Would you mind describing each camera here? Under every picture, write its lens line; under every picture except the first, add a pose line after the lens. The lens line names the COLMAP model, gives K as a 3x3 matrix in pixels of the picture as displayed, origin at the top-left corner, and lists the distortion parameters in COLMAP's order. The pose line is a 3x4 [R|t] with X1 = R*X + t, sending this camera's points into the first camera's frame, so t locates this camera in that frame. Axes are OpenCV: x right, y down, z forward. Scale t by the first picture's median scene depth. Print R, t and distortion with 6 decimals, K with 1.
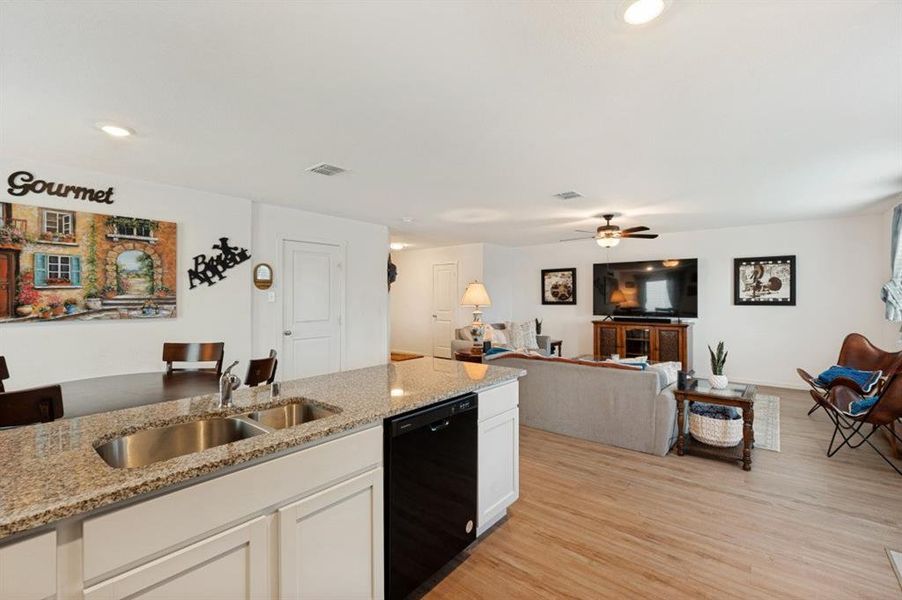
lens RADIAL K [[396.3, 0, 453.3], [0, 396.3, 297.3], [0, 0, 1]] dist [-0.001013, 0.000133]
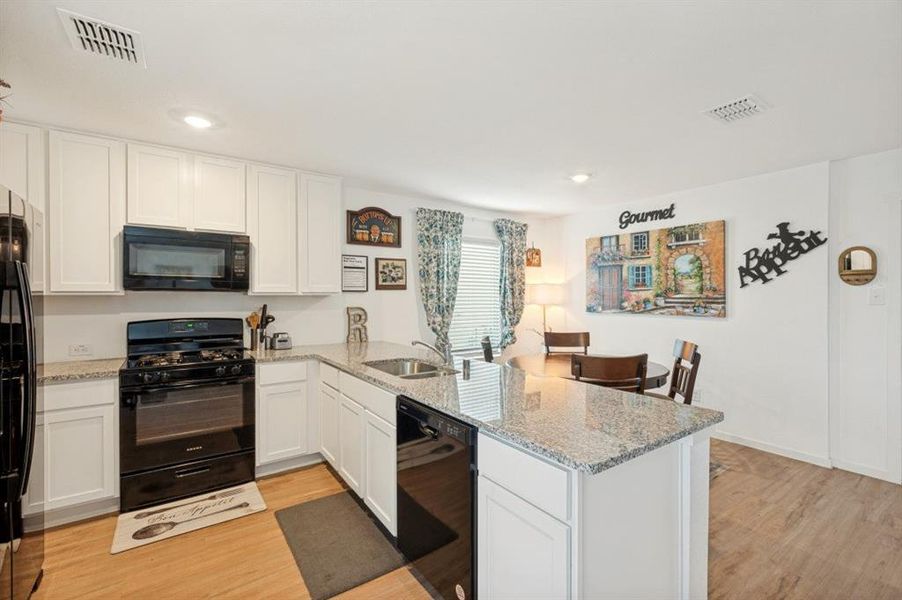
lens RADIAL K [[396.3, 0, 453.3], [0, 396.3, 297.3], [0, 0, 1]] dist [-0.001013, 0.000133]
pose [[-0.266173, 0.003024, -0.963920, 0.443546], [-0.002321, 0.999990, 0.003778, -0.000654], [0.963922, 0.003243, -0.266163, 0.669551]]
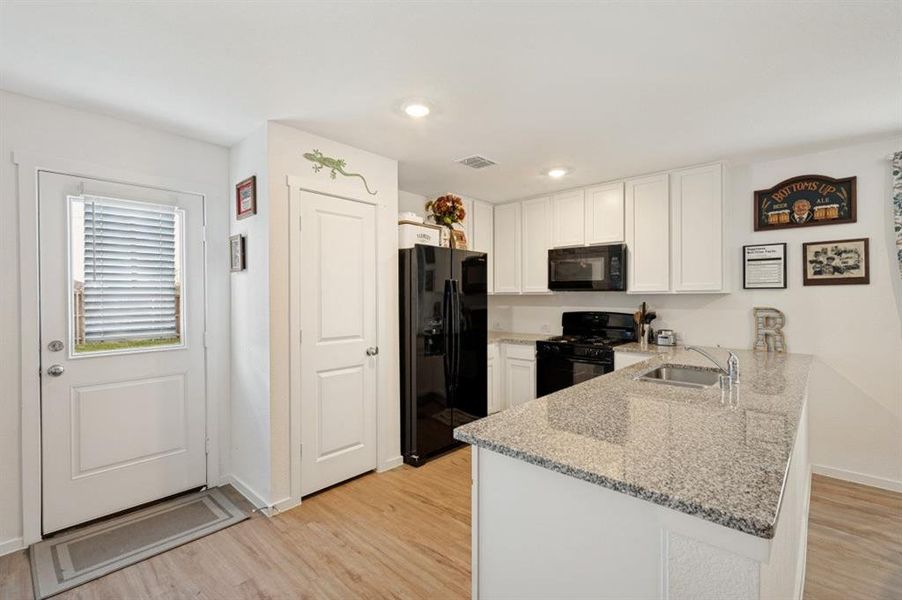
lens RADIAL K [[404.5, 0, 452.0], [0, 404.5, 296.9], [0, 0, 1]] dist [0.002531, 0.000699]
pose [[-0.998459, 0.002827, 0.055421, 0.108823], [0.003123, 0.999981, 0.005262, -0.000353], [-0.055405, 0.005427, -0.998449, 1.070251]]
